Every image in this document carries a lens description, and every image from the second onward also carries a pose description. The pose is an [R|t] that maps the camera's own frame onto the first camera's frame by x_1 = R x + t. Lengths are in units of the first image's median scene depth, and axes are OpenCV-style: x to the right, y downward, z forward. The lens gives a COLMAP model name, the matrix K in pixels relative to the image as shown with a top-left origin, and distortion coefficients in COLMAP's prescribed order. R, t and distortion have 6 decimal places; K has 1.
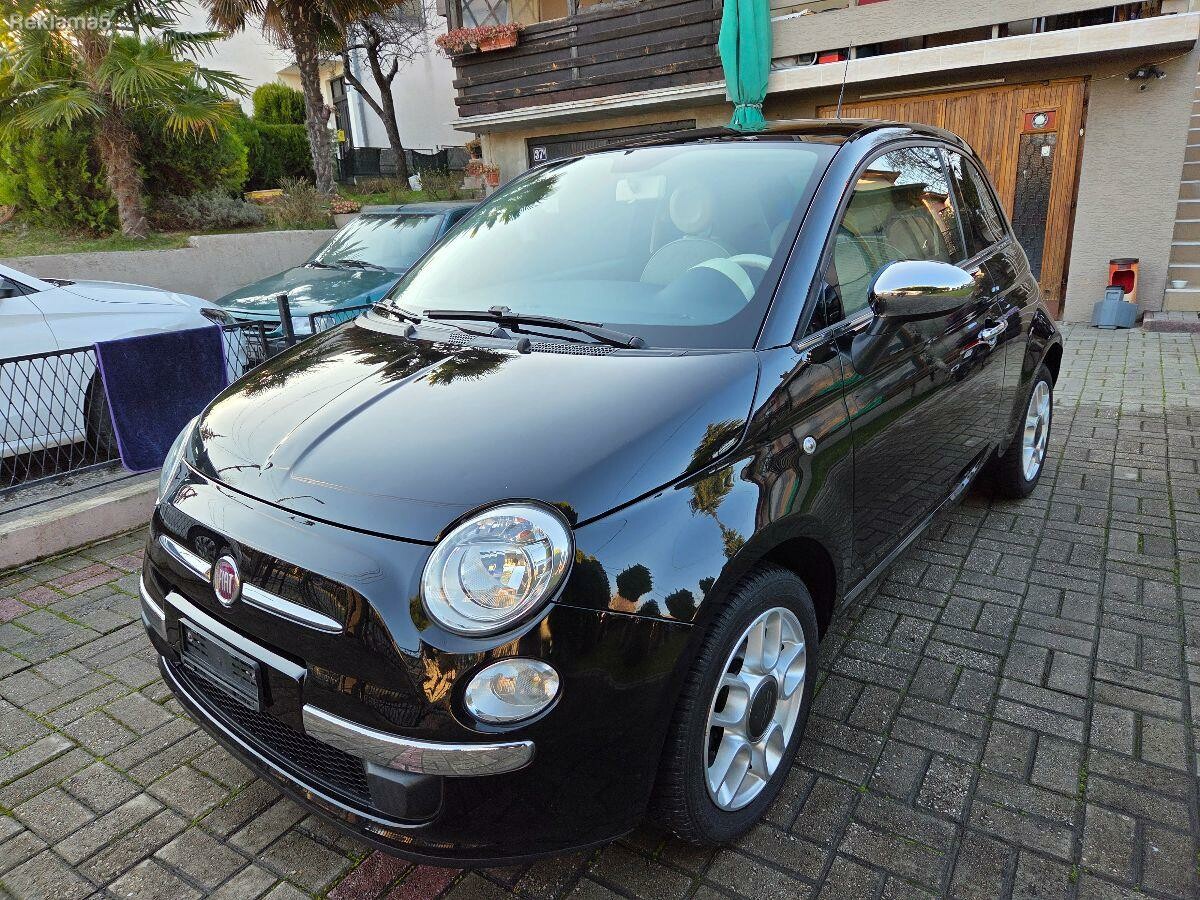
lens RADIAL K [[804.5, 0, 609.0], [0, 804.5, 442.9], [0, 0, 1]] dist [0.079473, -0.056820]
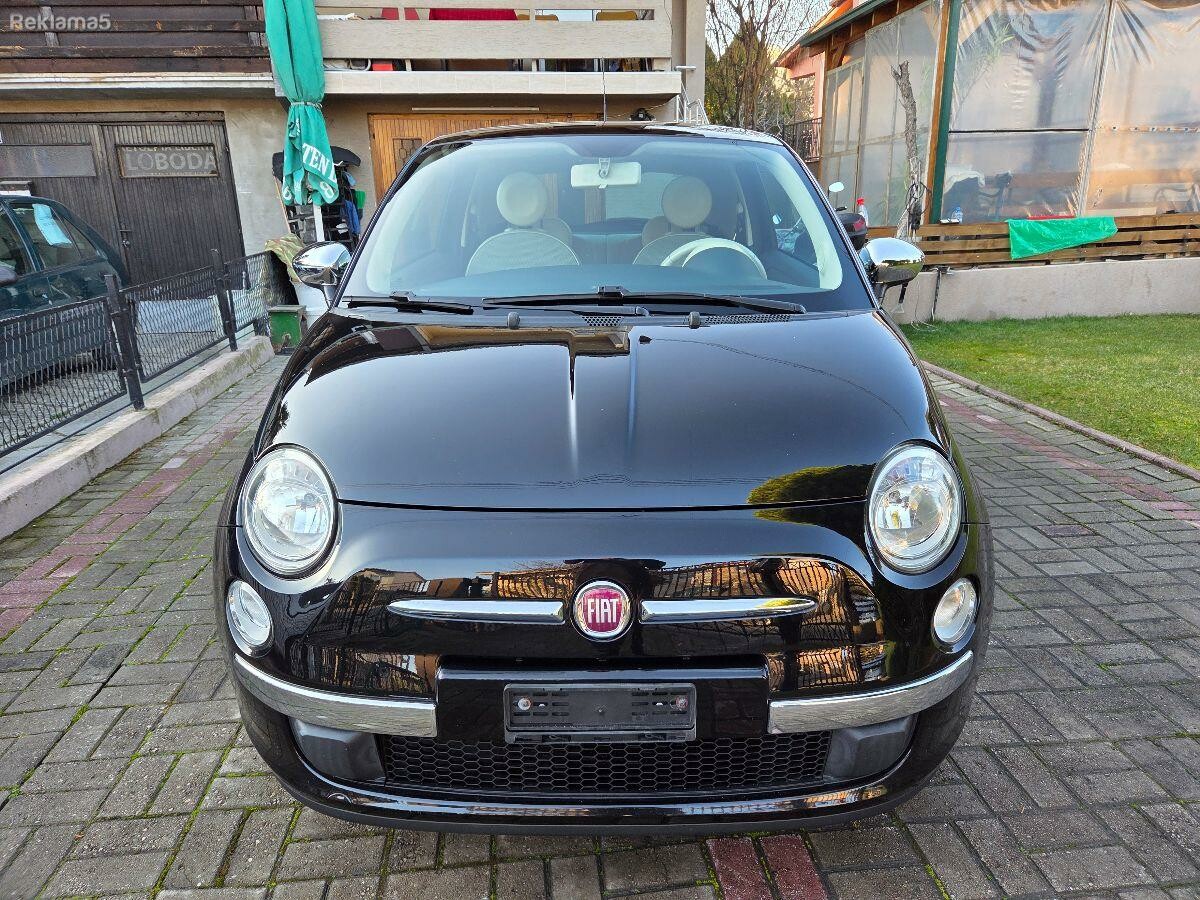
lens RADIAL K [[804.5, 0, 609.0], [0, 804.5, 442.9], [0, 0, 1]] dist [0.079473, -0.056820]
pose [[0.778861, -0.151585, 0.608602, -0.200117], [0.163430, 0.985883, 0.036403, -0.006187], [-0.605529, 0.071111, 0.792640, 0.070238]]
